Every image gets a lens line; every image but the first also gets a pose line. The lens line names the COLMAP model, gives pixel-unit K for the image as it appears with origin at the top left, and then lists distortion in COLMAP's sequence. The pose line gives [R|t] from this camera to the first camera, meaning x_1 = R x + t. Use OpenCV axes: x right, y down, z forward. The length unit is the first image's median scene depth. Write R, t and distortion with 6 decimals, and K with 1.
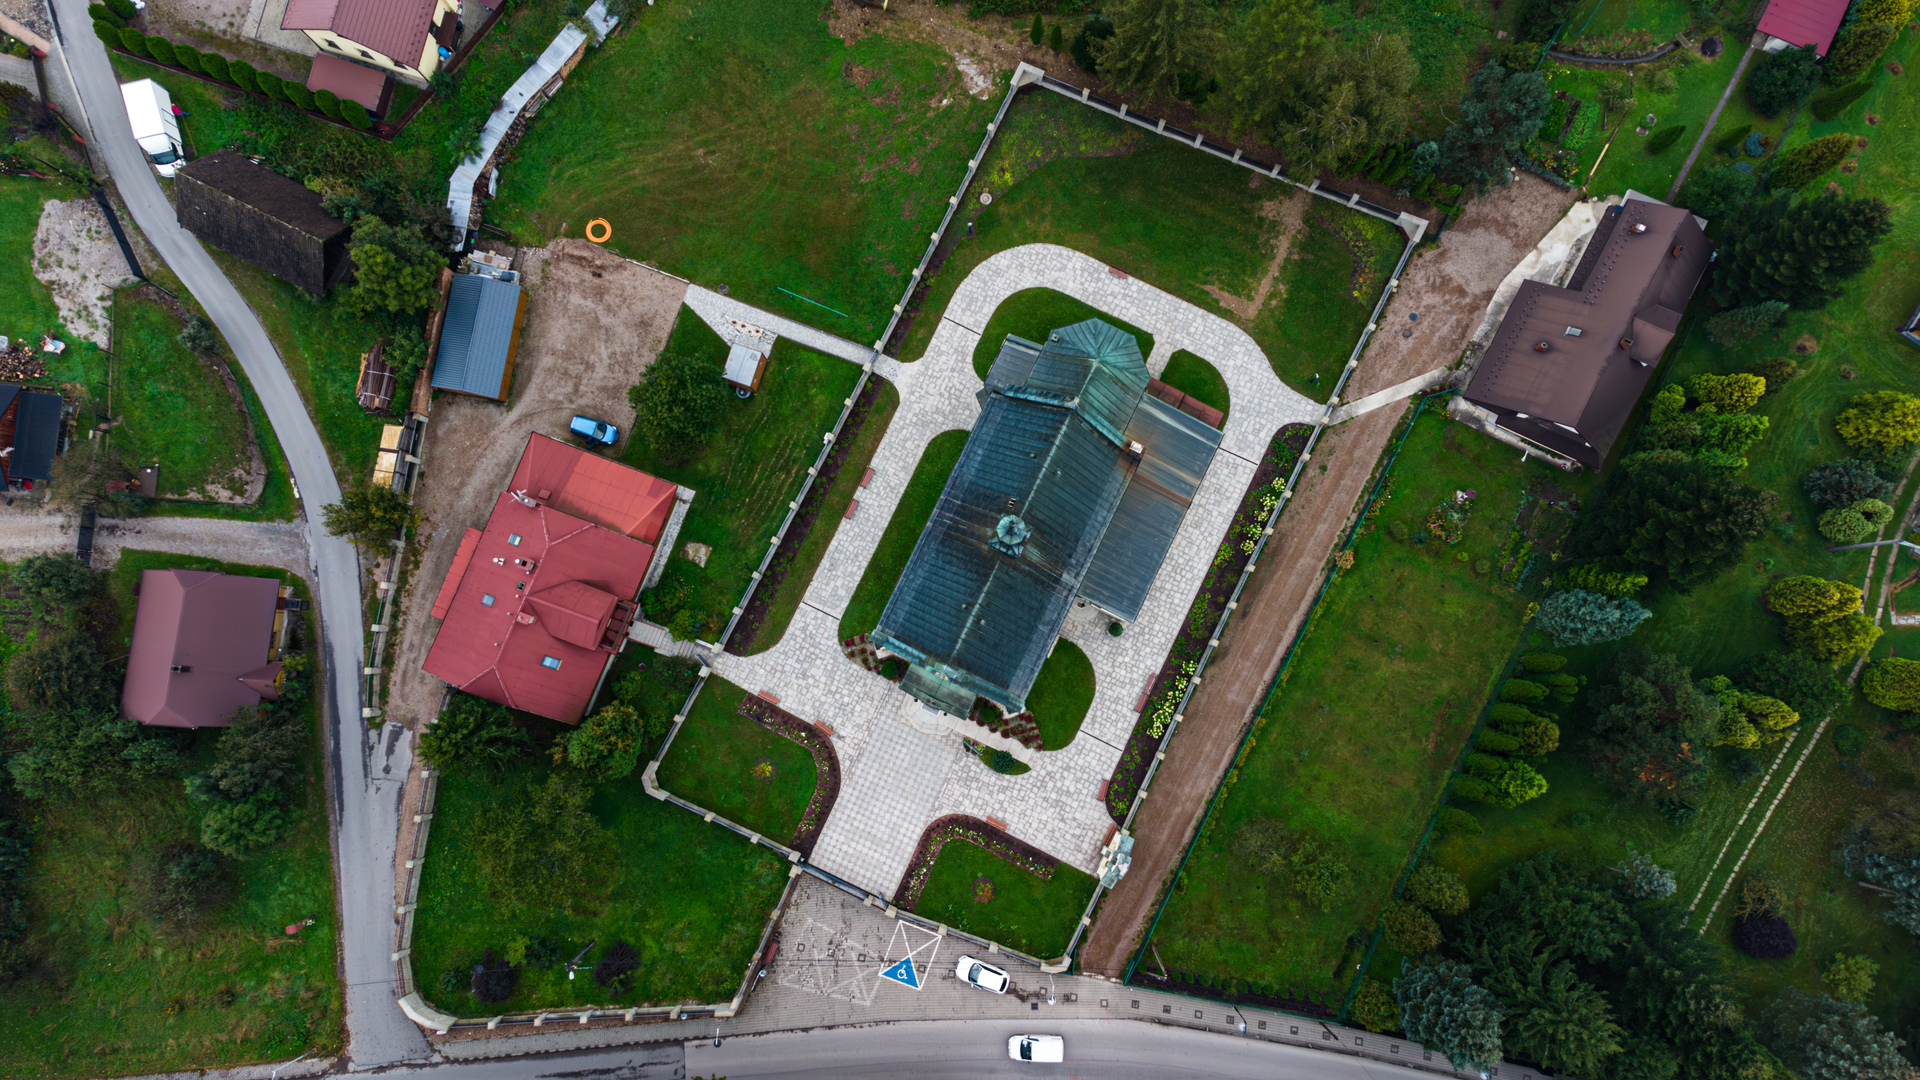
lens RADIAL K [[1378.5, 0, 955.3], [0, 1378.5, 545.5], [0, 0, 1]] dist [0.339155, -0.428345]
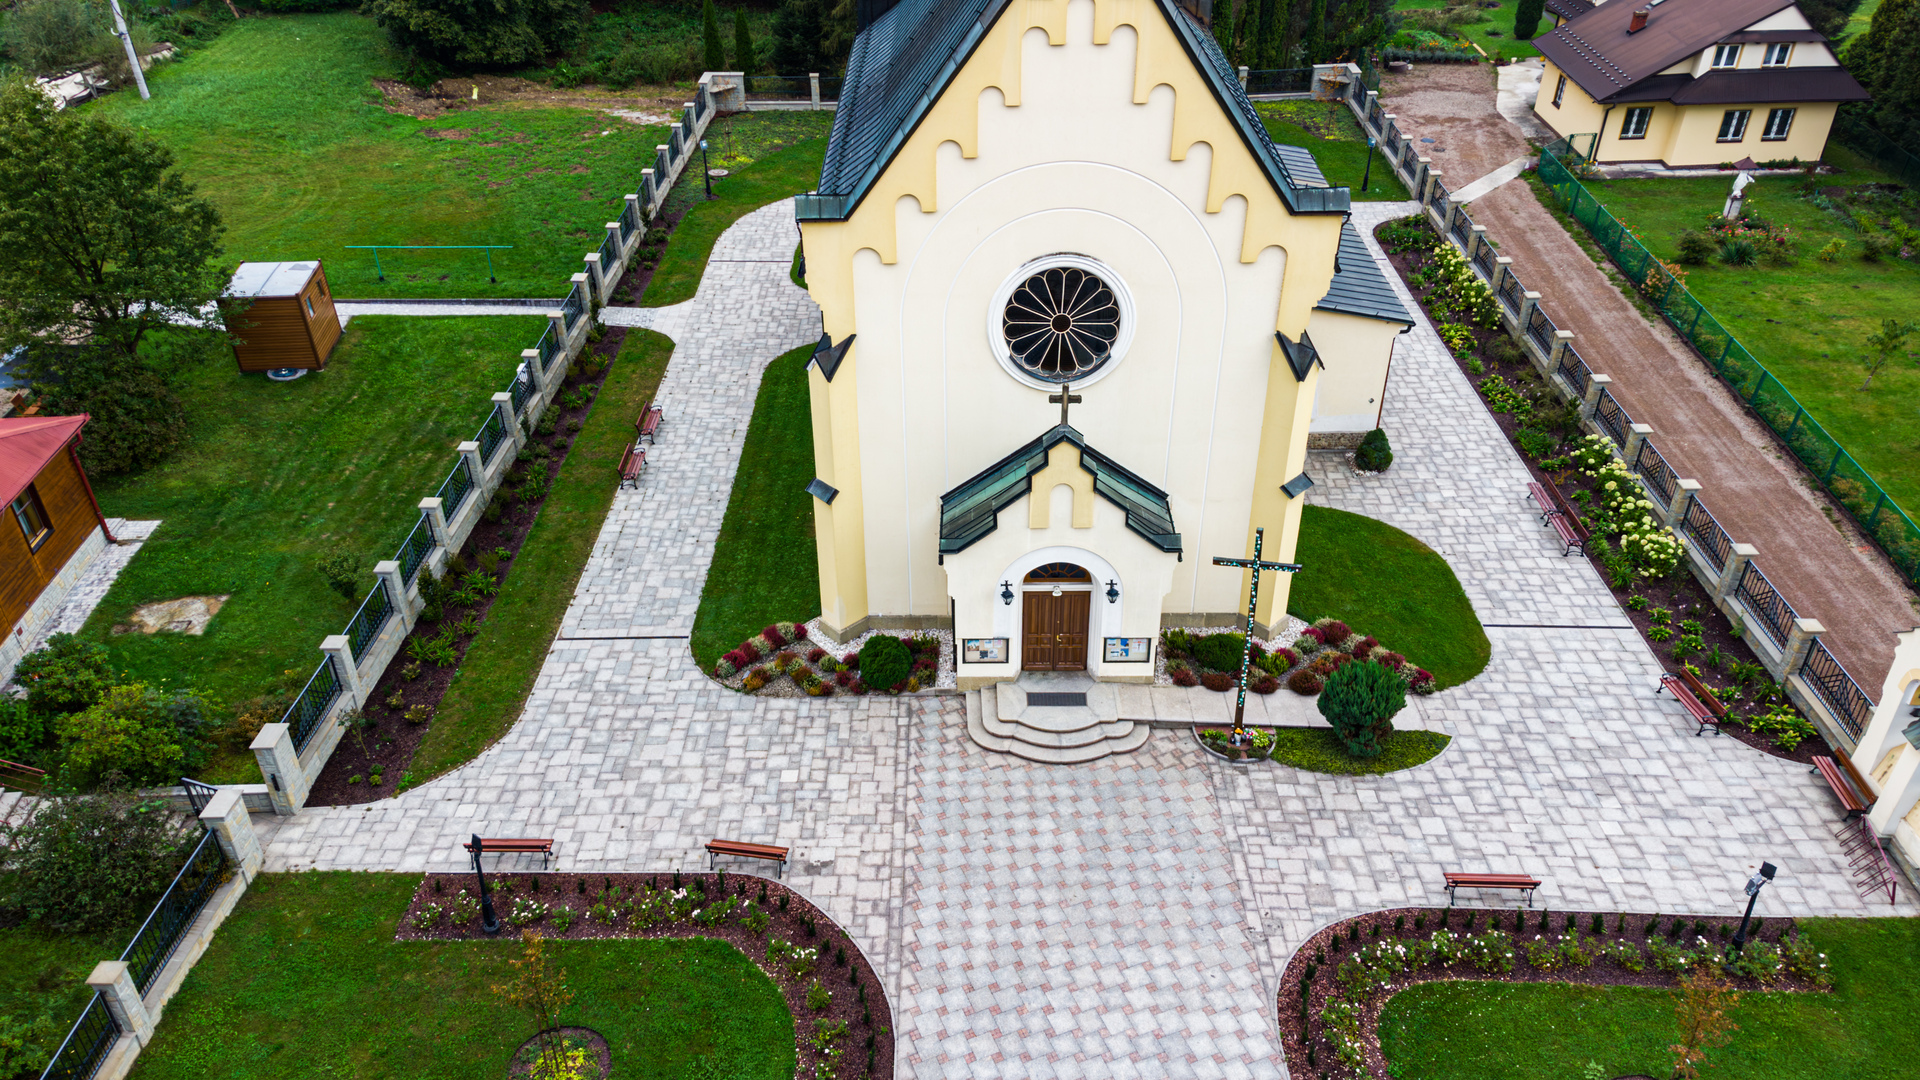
lens RADIAL K [[1377.8, 0, 956.4], [0, 1377.8, 543.9], [0, 0, 1]] dist [0.288709, -0.252610]
pose [[0.902052, -0.228185, 0.366380, -0.143895], [0.429031, 0.566968, -0.703192, 0.306371], [-0.047268, 0.791504, 0.609333, 0.780171]]
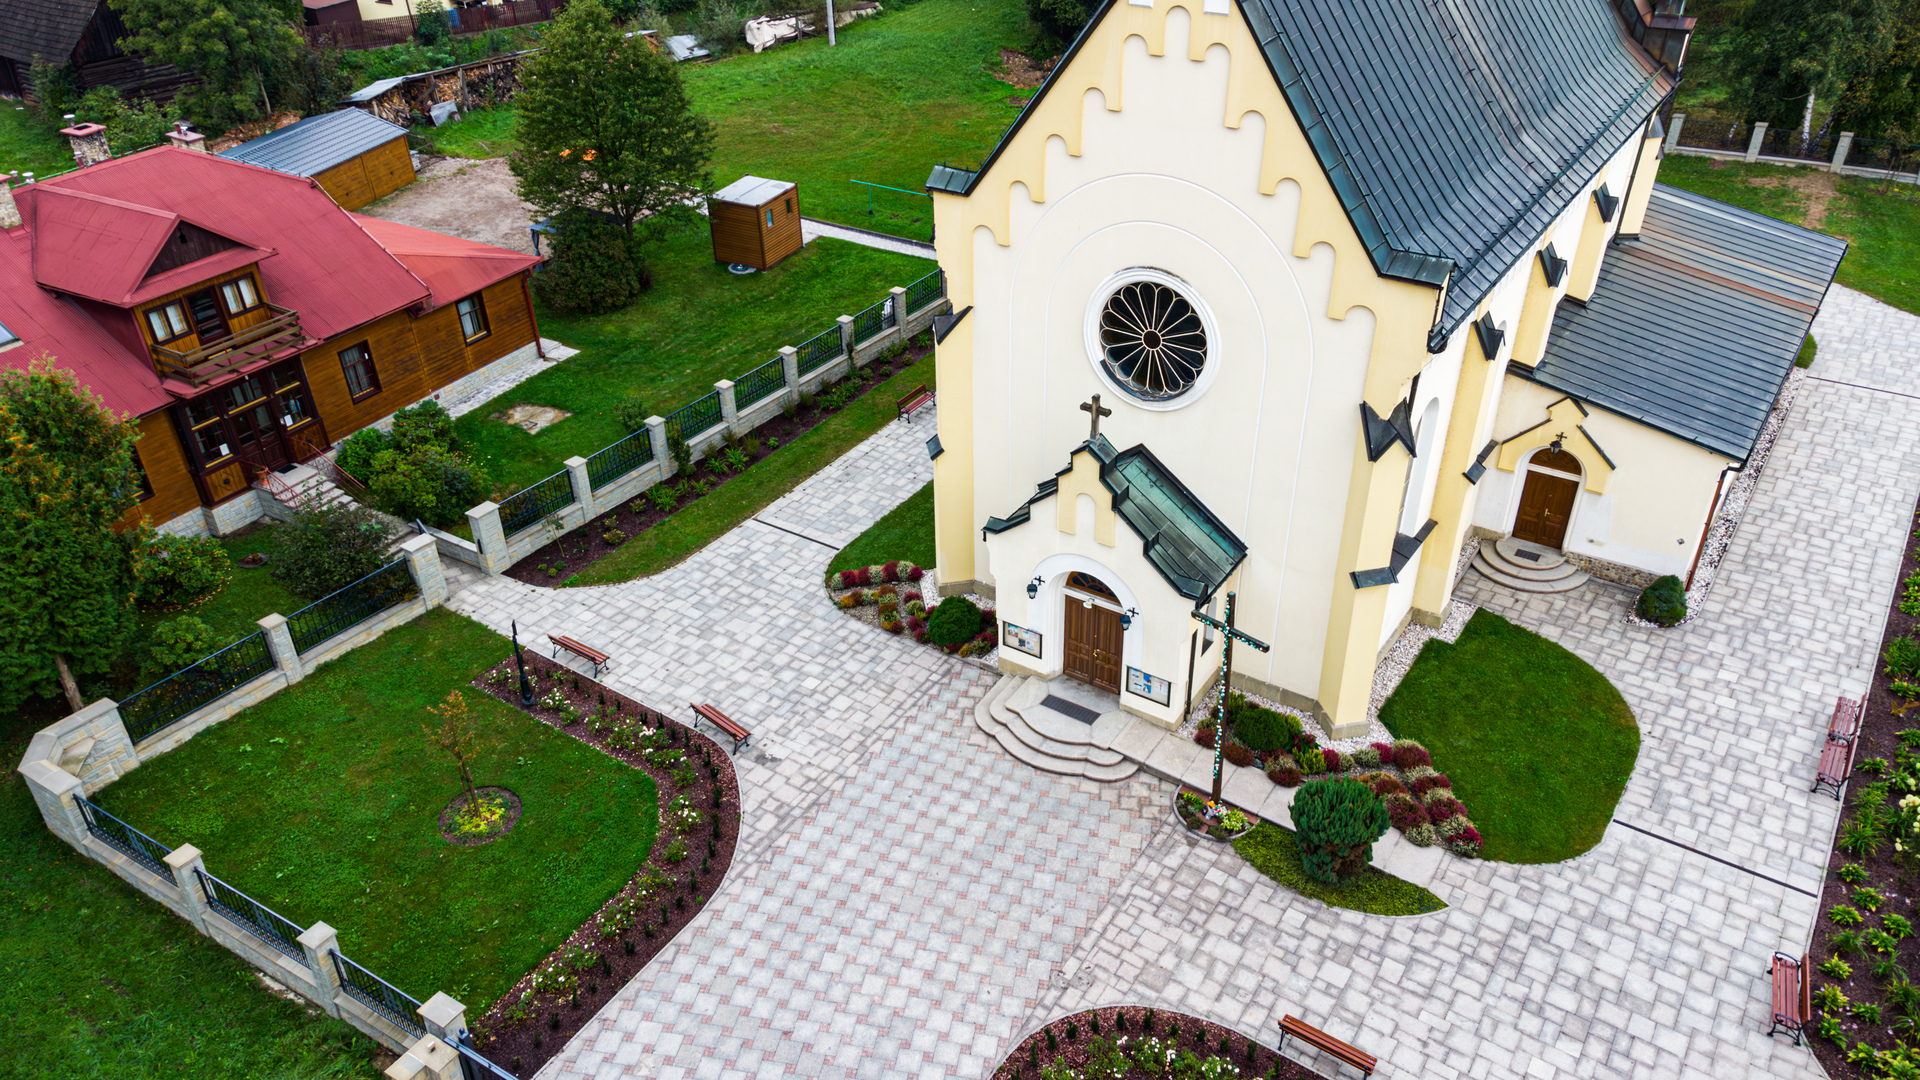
lens RADIAL K [[1377.8, 0, 956.4], [0, 1377.8, 543.9], [0, 0, 1]] dist [0.288709, -0.252610]
pose [[0.990774, 0.073380, -0.113941, -0.010352], [-0.134903, 0.614483, -0.777311, 0.338640], [0.012976, 0.785510, 0.618713, 0.775212]]
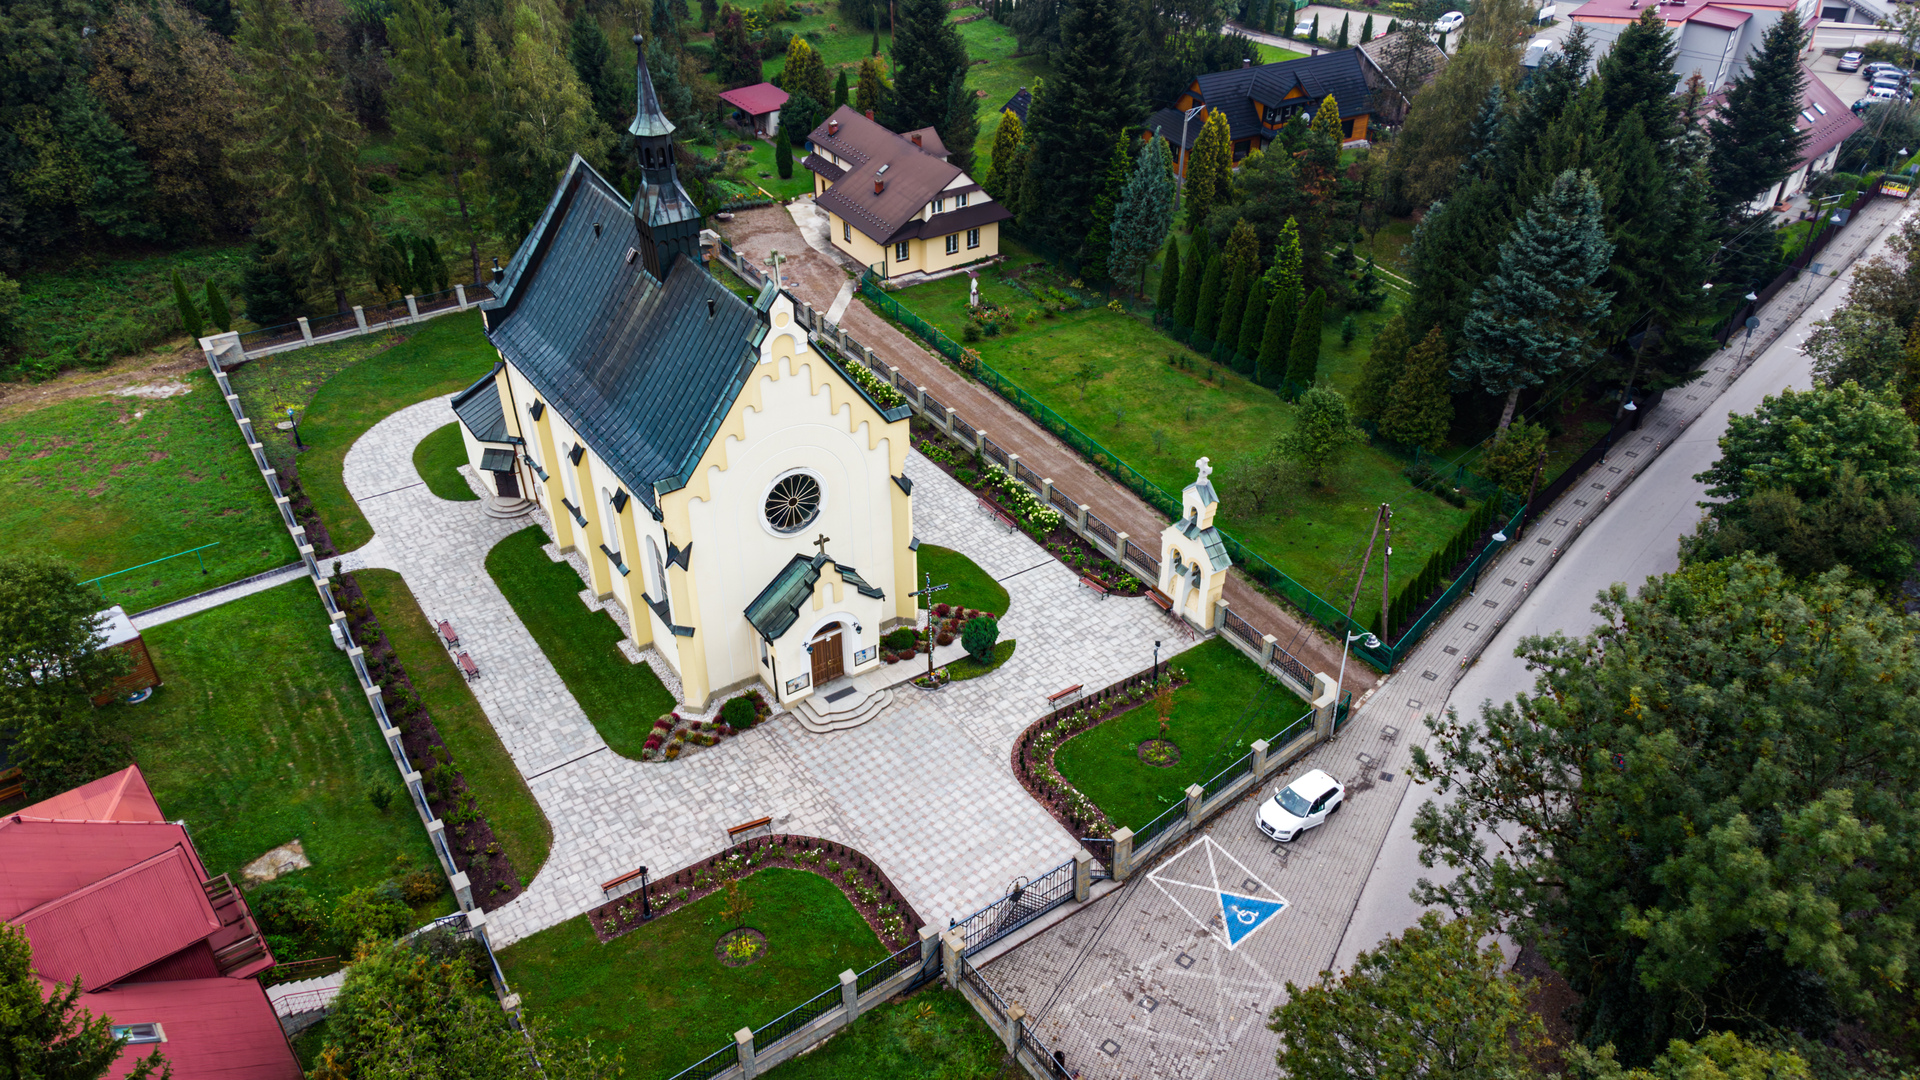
lens RADIAL K [[1377.8, 0, 956.4], [0, 1377.8, 543.9], [0, 0, 1]] dist [0.288709, -0.252610]
pose [[0.506047, -0.469241, 0.723691, -0.375688], [0.858684, 0.352987, -0.371566, 0.347536], [-0.081100, 0.809452, 0.581558, 0.611621]]
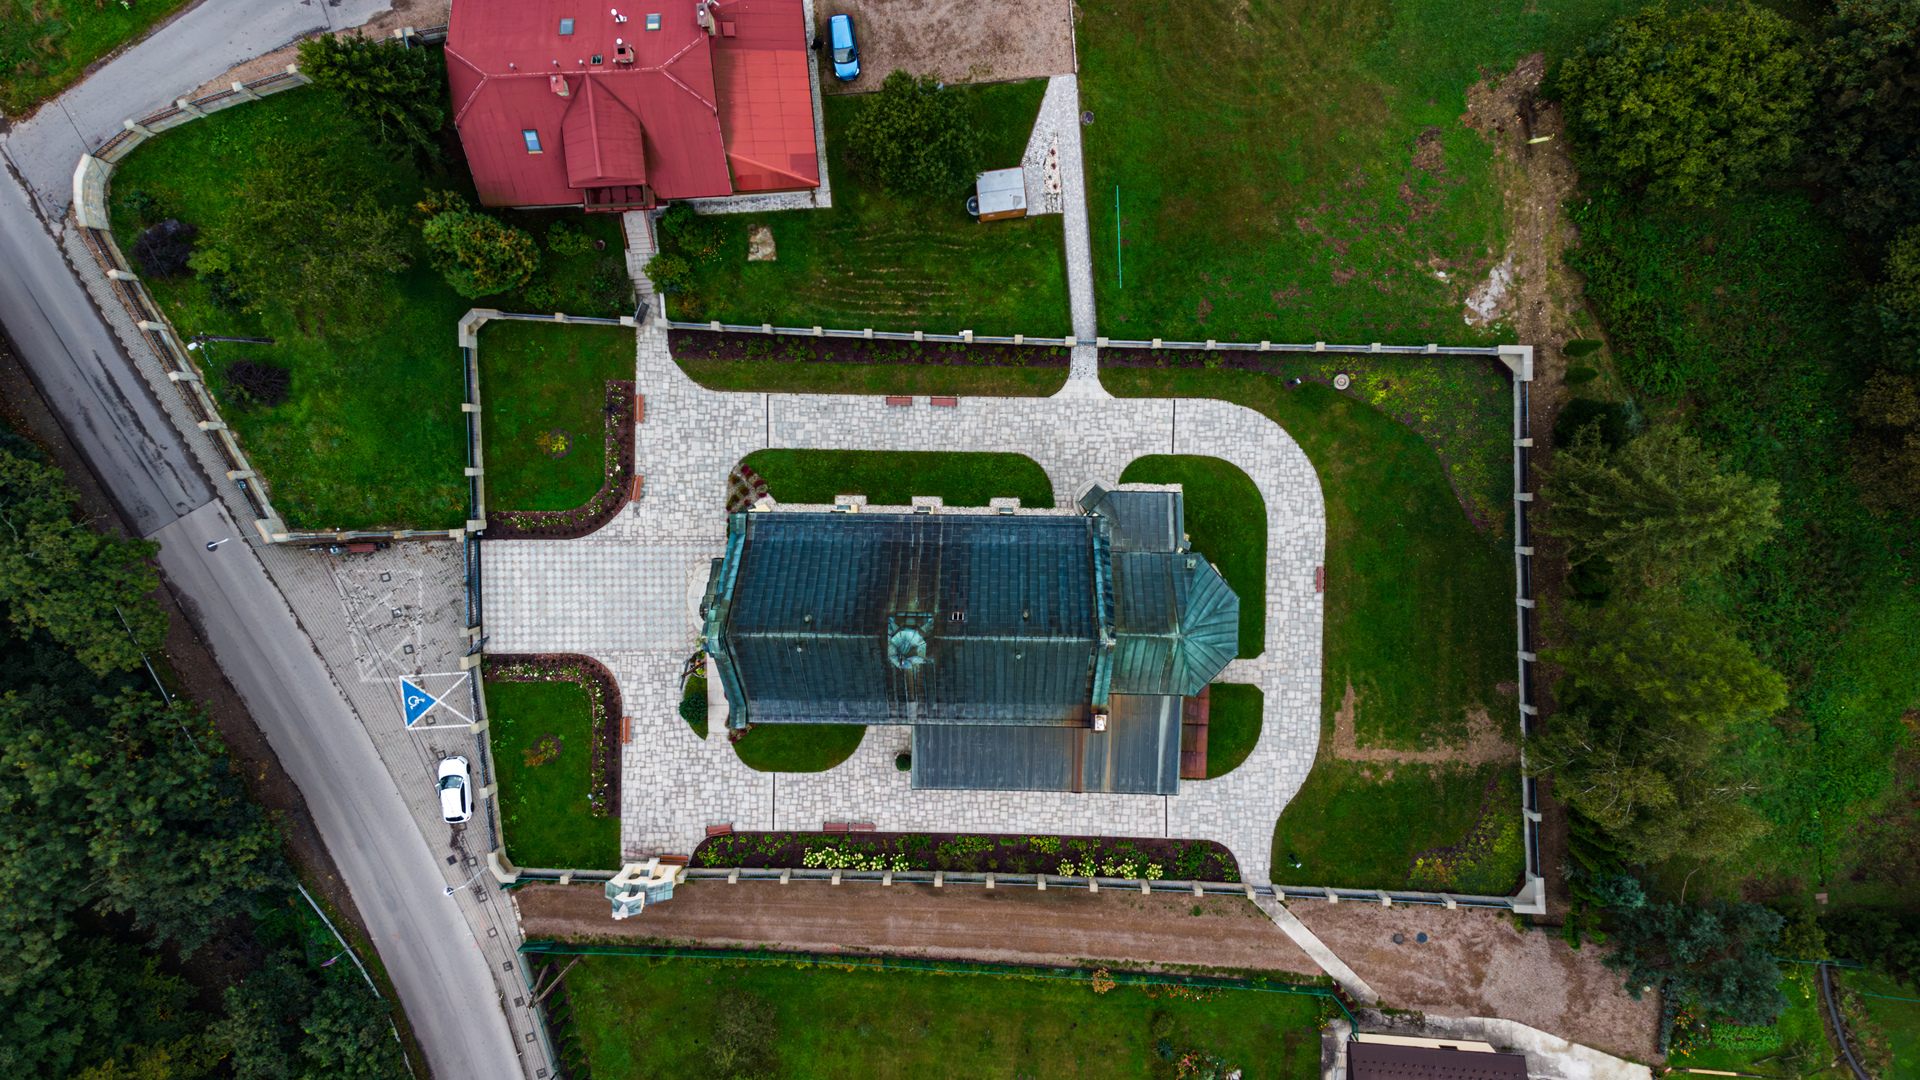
lens RADIAL K [[1377.8, 0, 956.4], [0, 1377.8, 543.9], [0, 0, 1]] dist [0.288709, -0.252610]
pose [[0.427014, 0.901992, 0.063787, -0.038142], [-0.898644, 0.415473, 0.140786, -0.134007], [0.100487, -0.117439, 0.987983, 0.217887]]
